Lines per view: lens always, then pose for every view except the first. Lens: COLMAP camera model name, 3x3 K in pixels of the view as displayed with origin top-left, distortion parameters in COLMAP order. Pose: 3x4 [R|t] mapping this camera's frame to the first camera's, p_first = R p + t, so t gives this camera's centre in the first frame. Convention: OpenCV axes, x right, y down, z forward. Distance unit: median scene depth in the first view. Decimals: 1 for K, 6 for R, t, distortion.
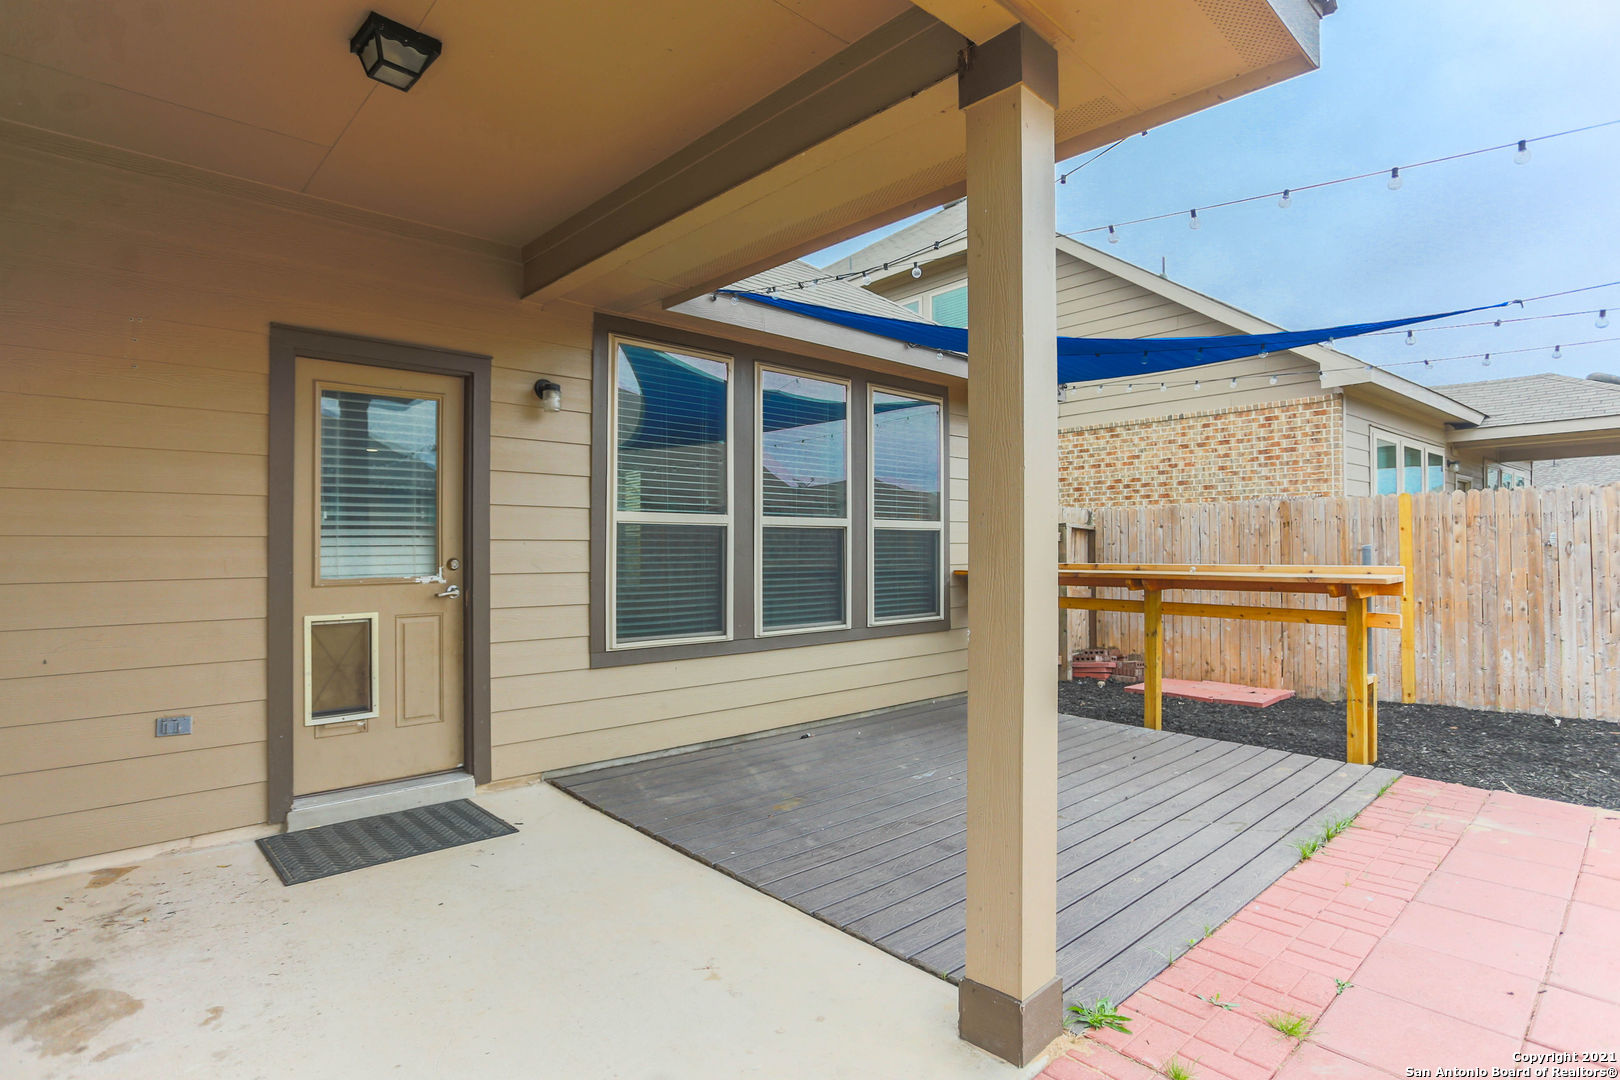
lens RADIAL K [[832.6, 0, 808.7], [0, 832.6, 530.9], [0, 0, 1]] dist [-0.032279, 0.002596]
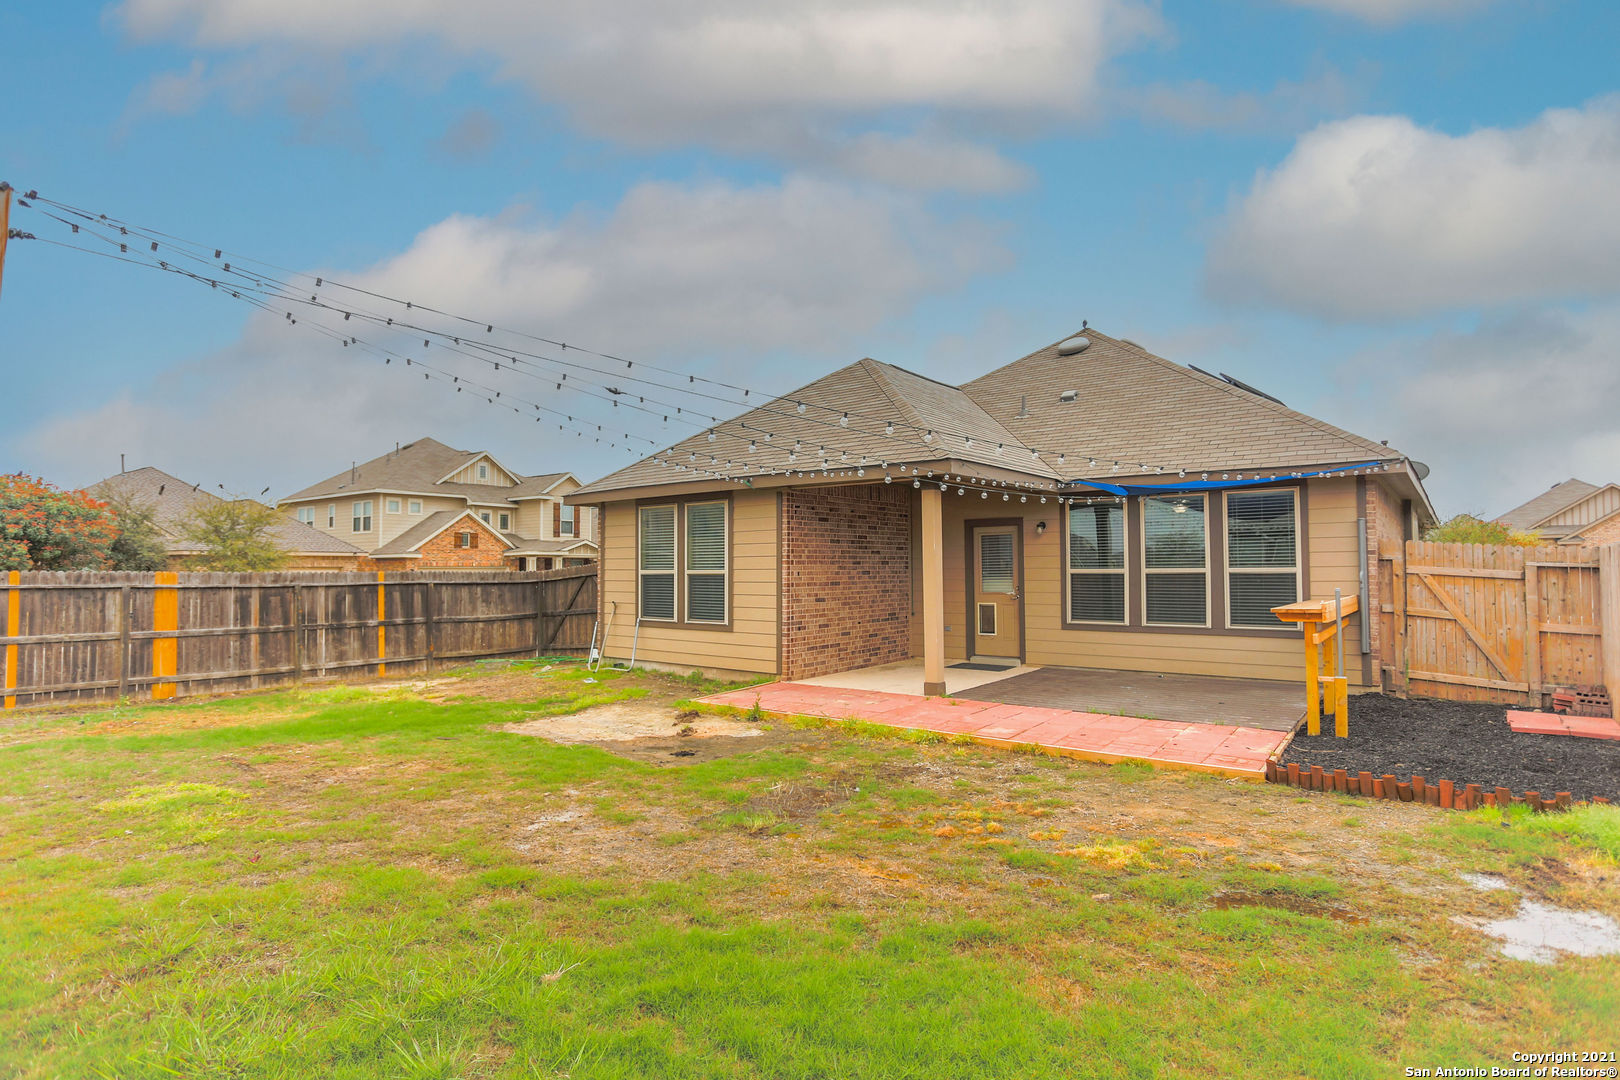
lens RADIAL K [[834.7, 0, 810.8], [0, 834.7, 541.4], [0, 0, 1]] dist [-0.039285, 0.000673]
pose [[0.142995, -0.034156, -0.989134, 1.689167], [0.024832, 0.999214, -0.030915, -0.037975], [0.989412, -0.020142, 0.143731, -0.111838]]
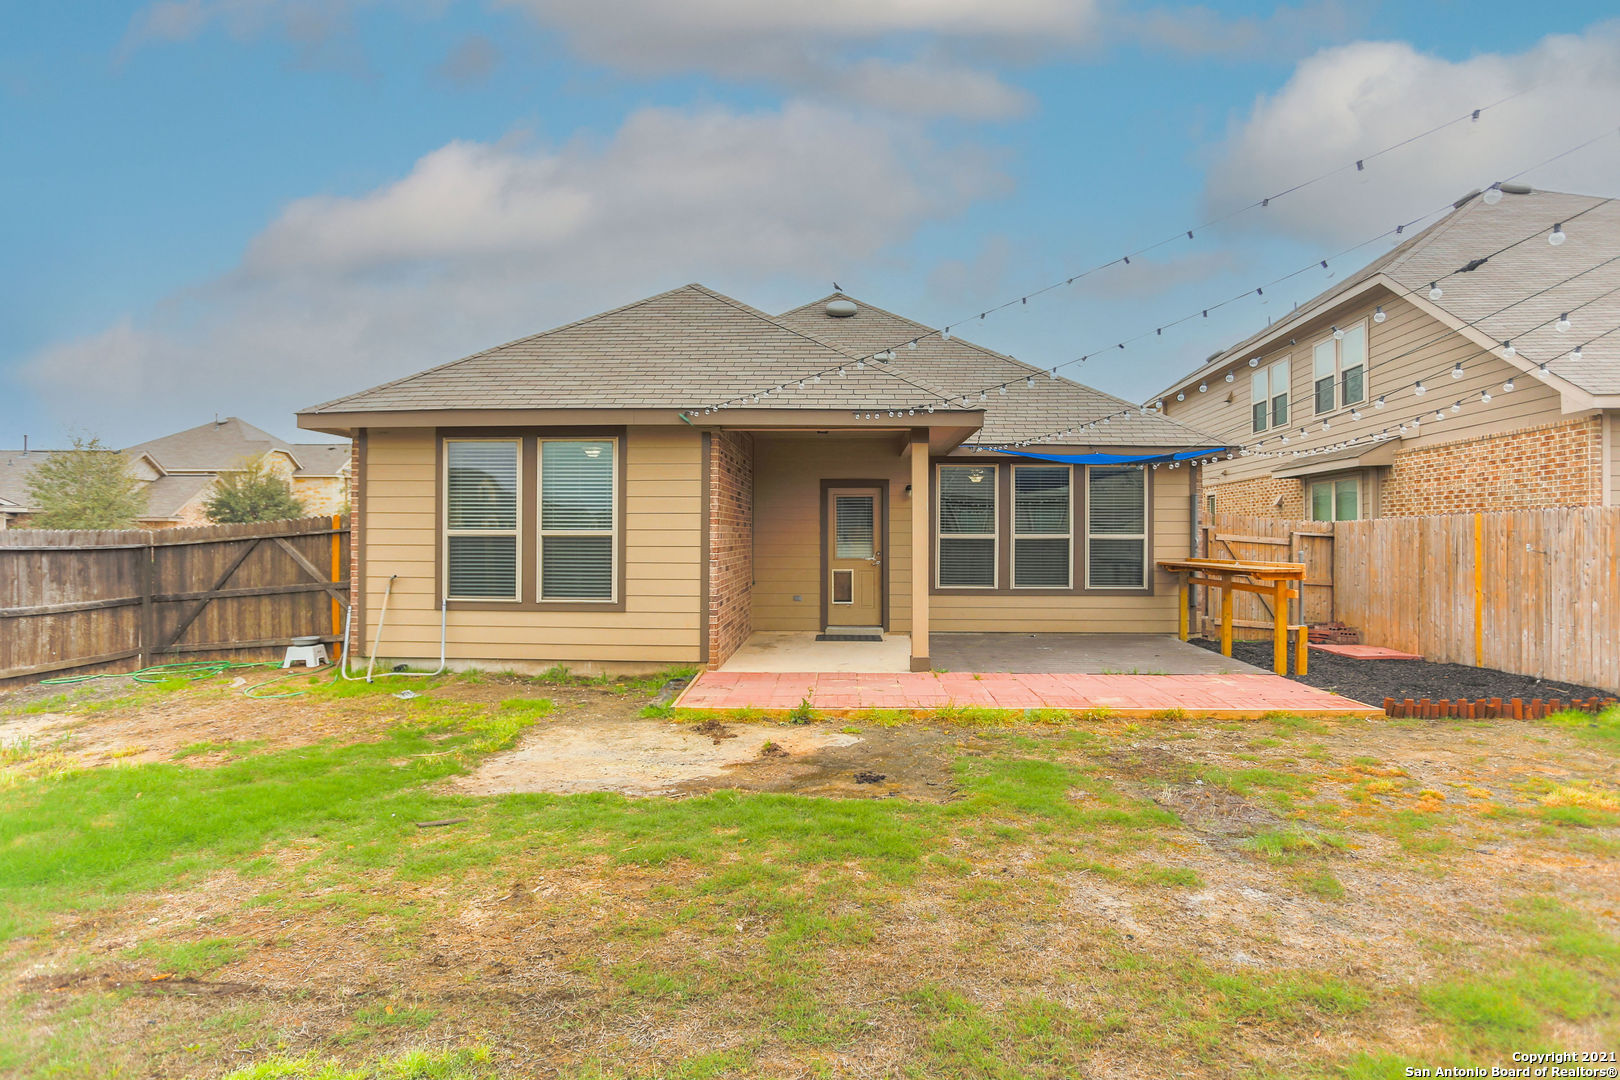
lens RADIAL K [[835.3, 0, 812.6], [0, 835.3, 536.8], [0, 0, 1]] dist [-0.033705, 0.005576]
pose [[0.699387, 0.001679, -0.714741, 1.020939], [0.011457, 0.999842, 0.013560, -0.041306], [0.714651, -0.017672, 0.699258, -0.813751]]
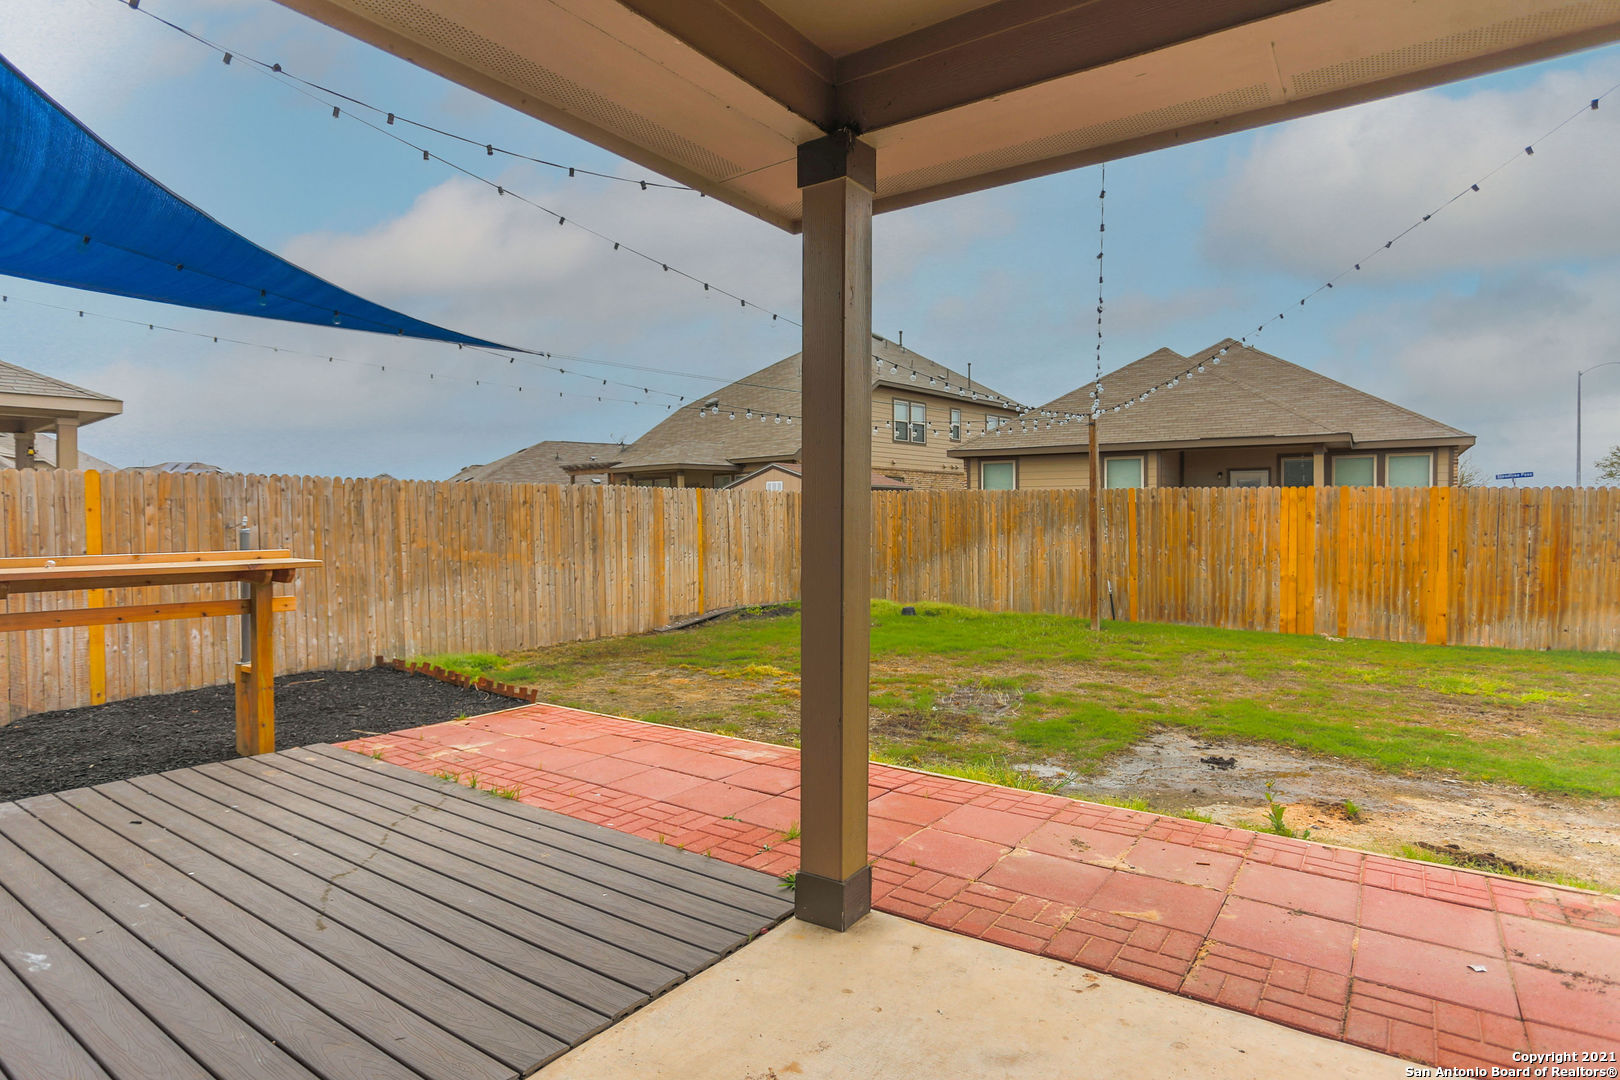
lens RADIAL K [[881.3, 0, 802.5], [0, 881.3, 540.9], [0, 0, 1]] dist [-0.004065, -0.000376]
pose [[-0.195966, -0.021649, 0.980372, -0.392939], [-0.017267, 0.999677, 0.018624, 0.000110], [-0.980459, -0.013278, -0.196277, 0.475768]]
